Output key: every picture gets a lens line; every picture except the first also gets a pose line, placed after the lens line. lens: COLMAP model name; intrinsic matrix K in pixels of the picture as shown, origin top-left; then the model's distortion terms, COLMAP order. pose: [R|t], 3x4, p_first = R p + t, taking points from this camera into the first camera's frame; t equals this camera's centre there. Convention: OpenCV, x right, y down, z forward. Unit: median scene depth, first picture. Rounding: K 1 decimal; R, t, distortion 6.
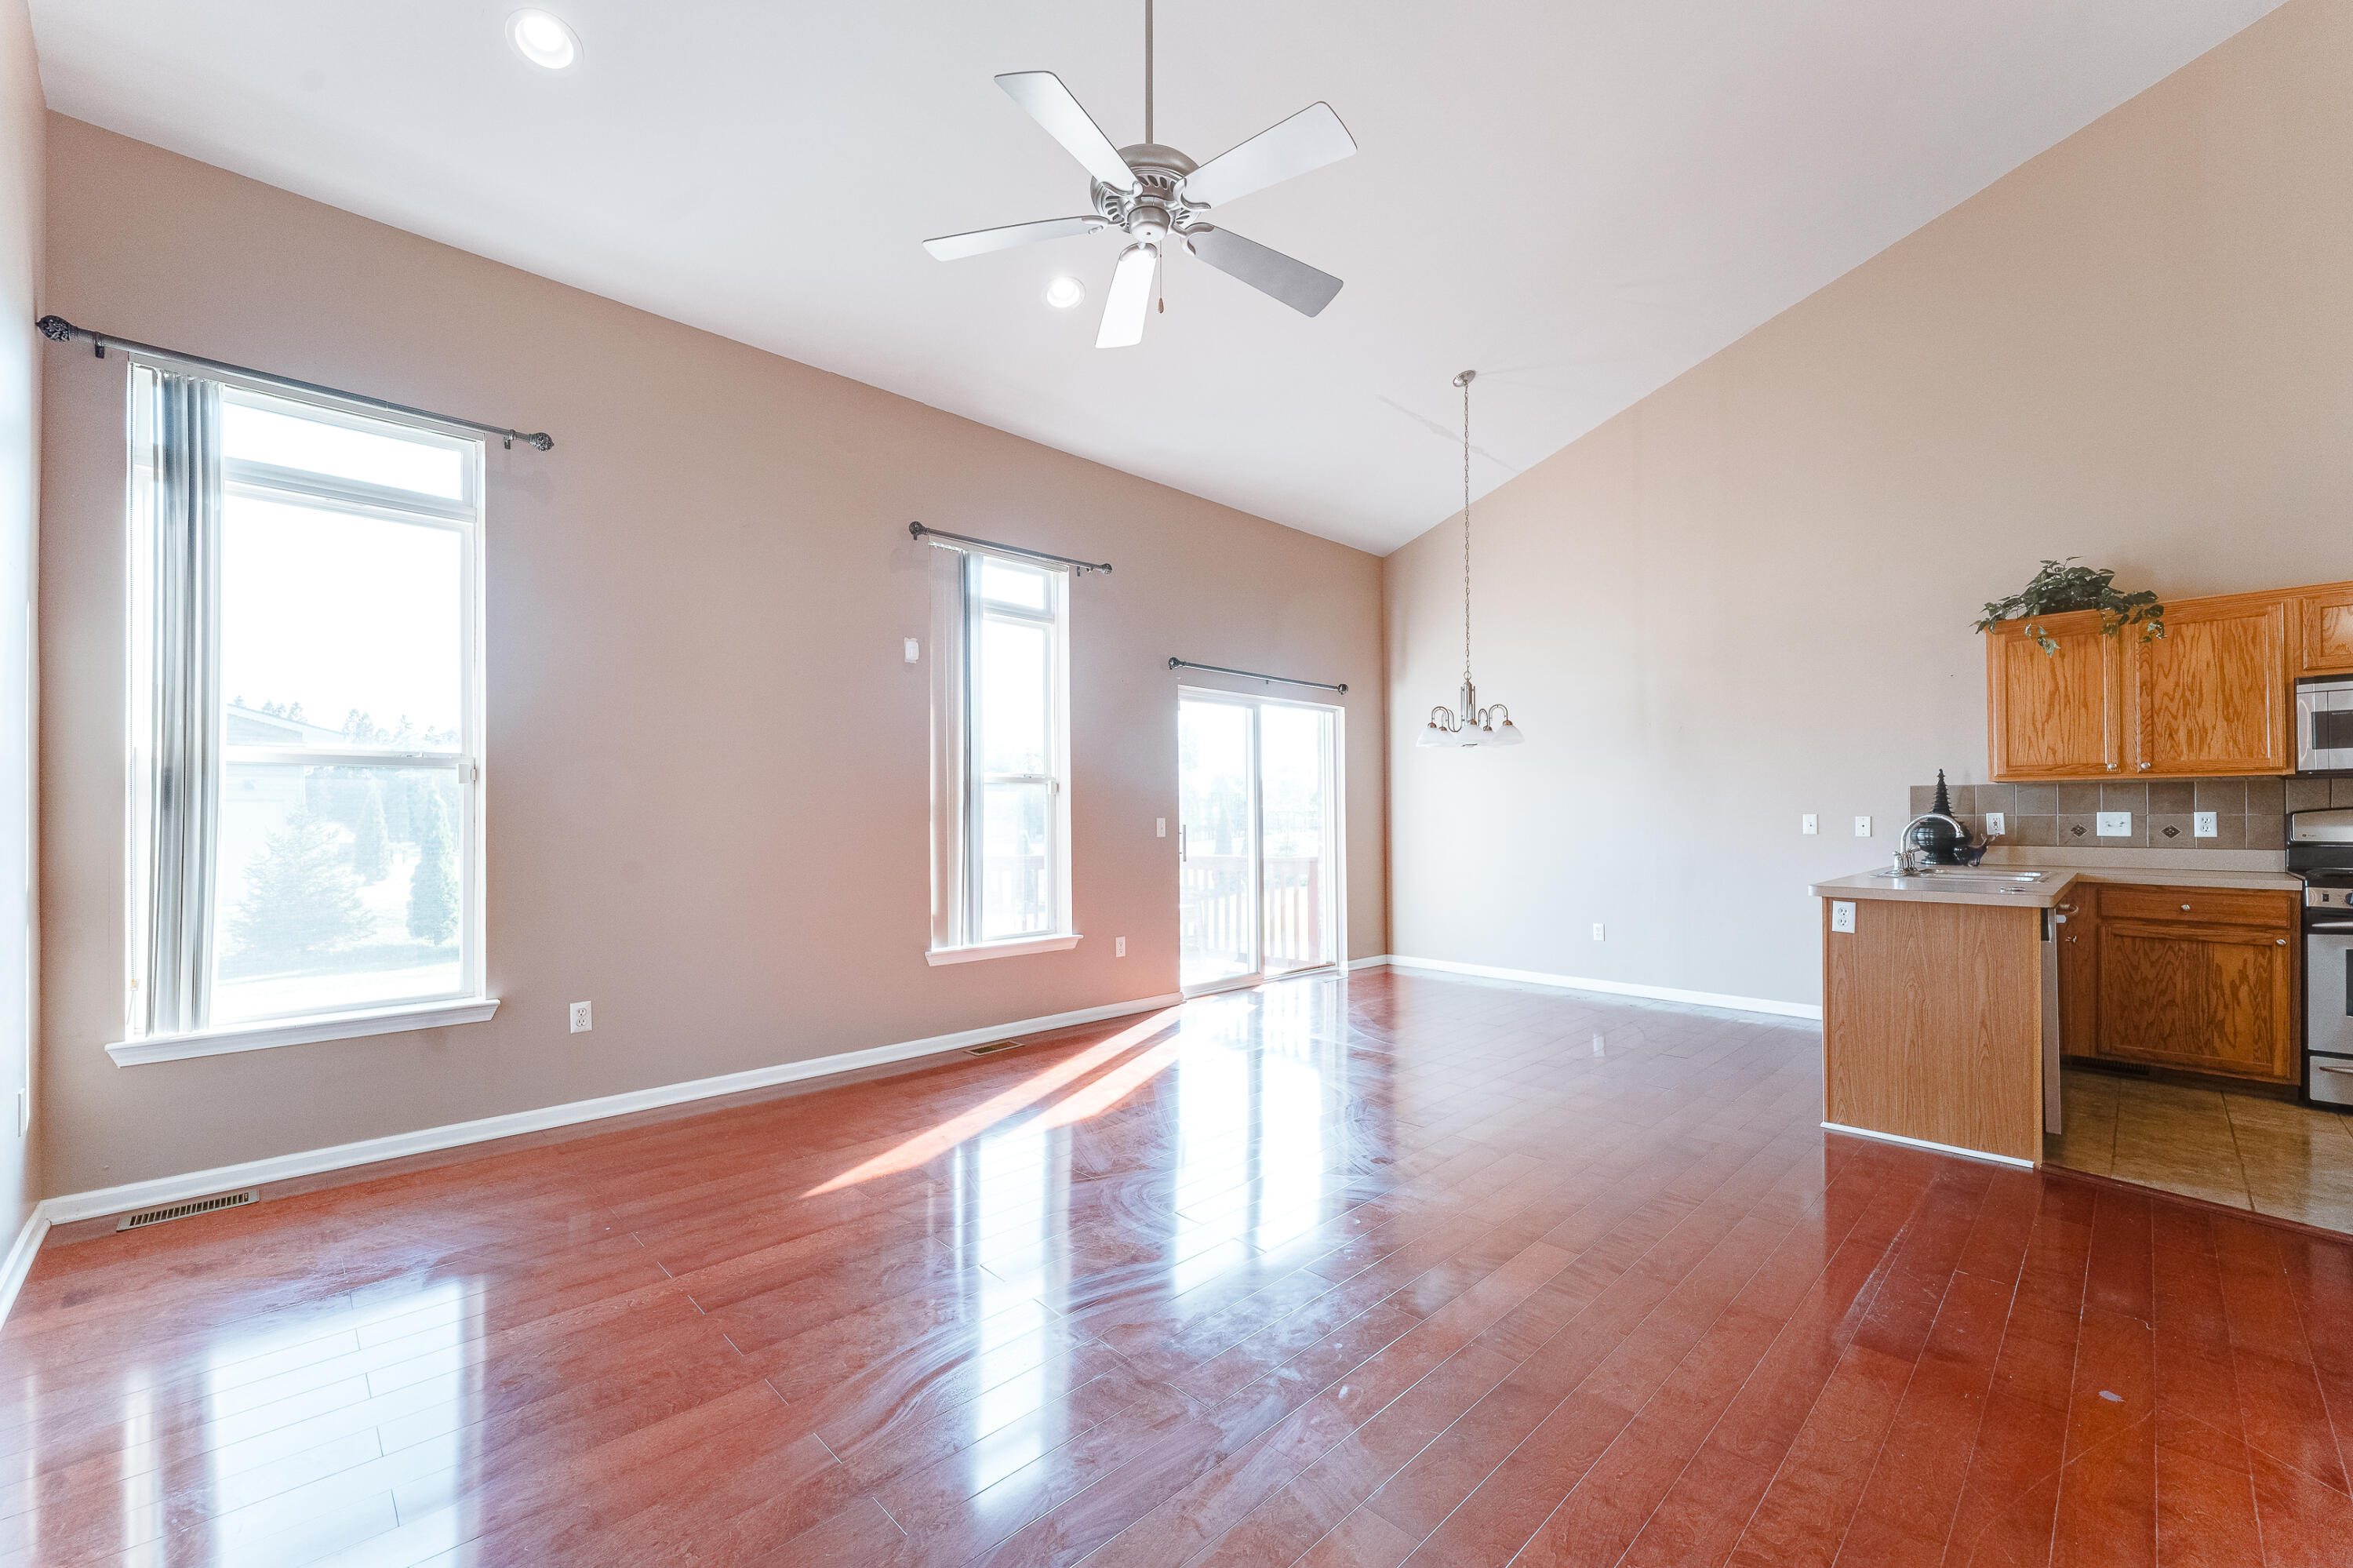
lens RADIAL K [[946.4, 0, 1181.0], [0, 946.4, 808.0], [0, 0, 1]] dist [-0.000845, -0.000030]
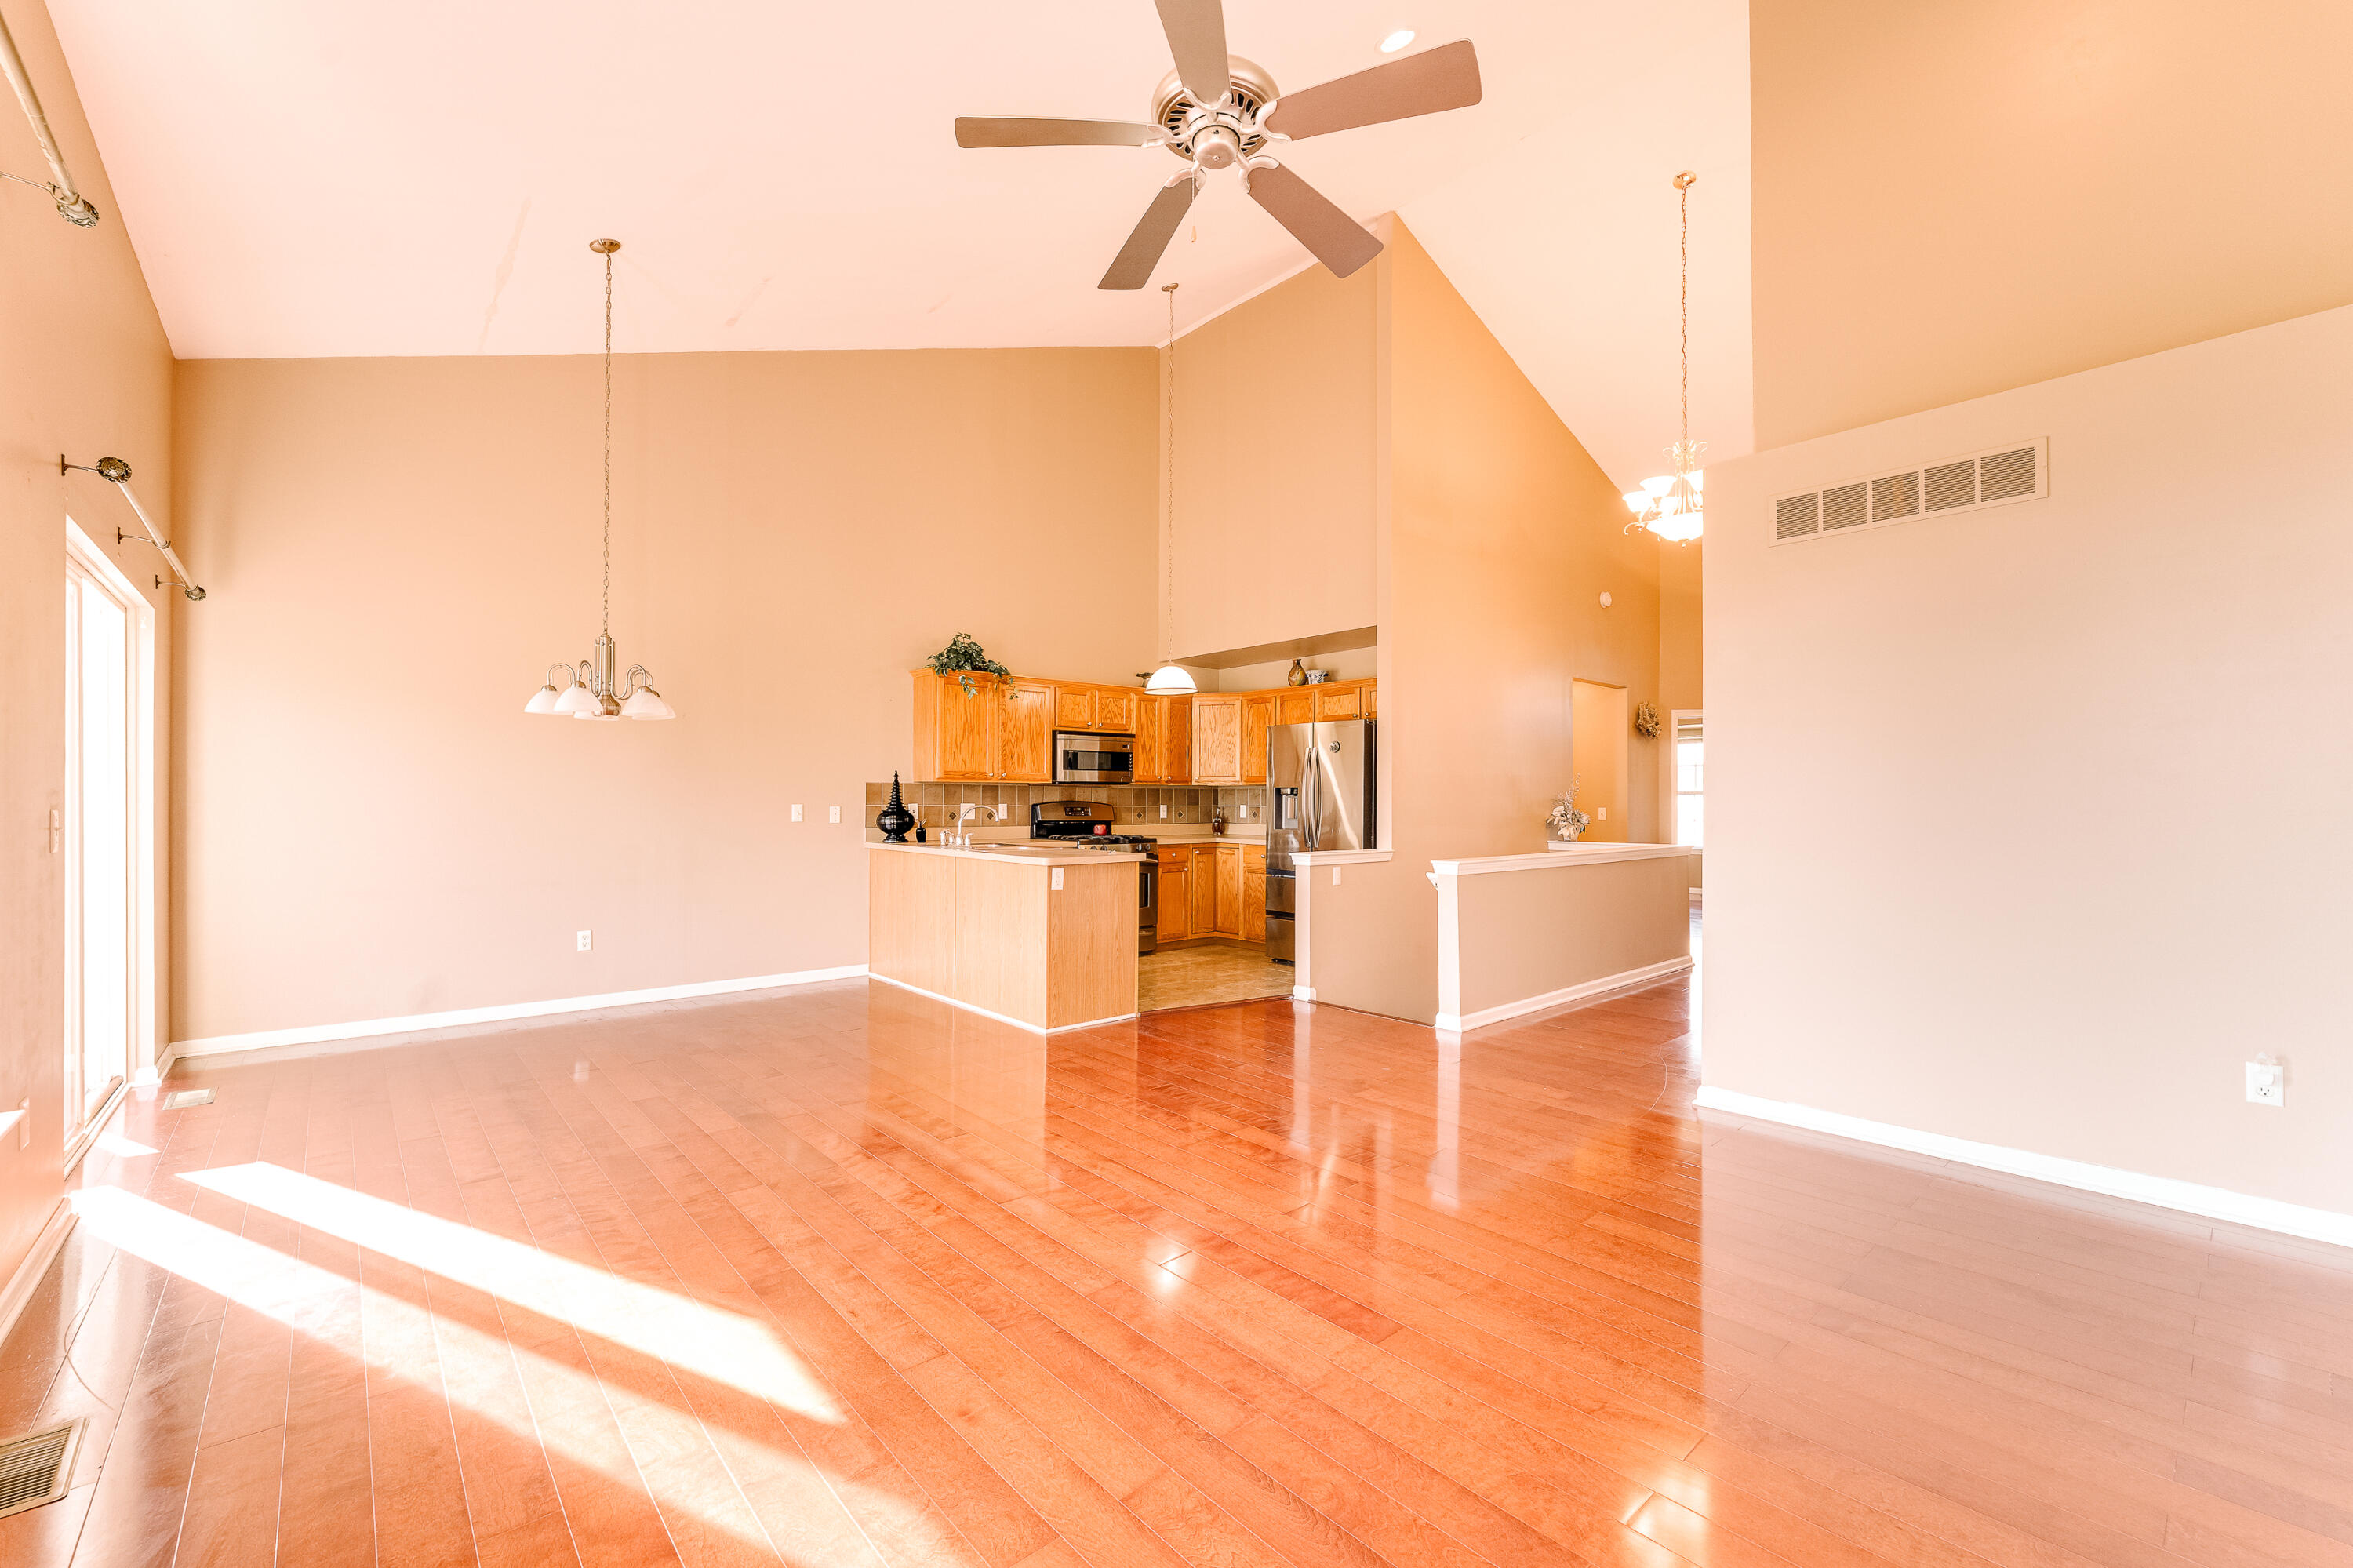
lens RADIAL K [[946.4, 0, 1181.0], [0, 946.4, 808.0], [0, 0, 1]] dist [-0.000845, -0.000030]
pose [[0.043998, -0.003581, 0.999025, -0.572911], [-0.010131, 0.999941, 0.004031, 0.001824], [-0.998980, -0.010299, 0.043959, 0.619366]]
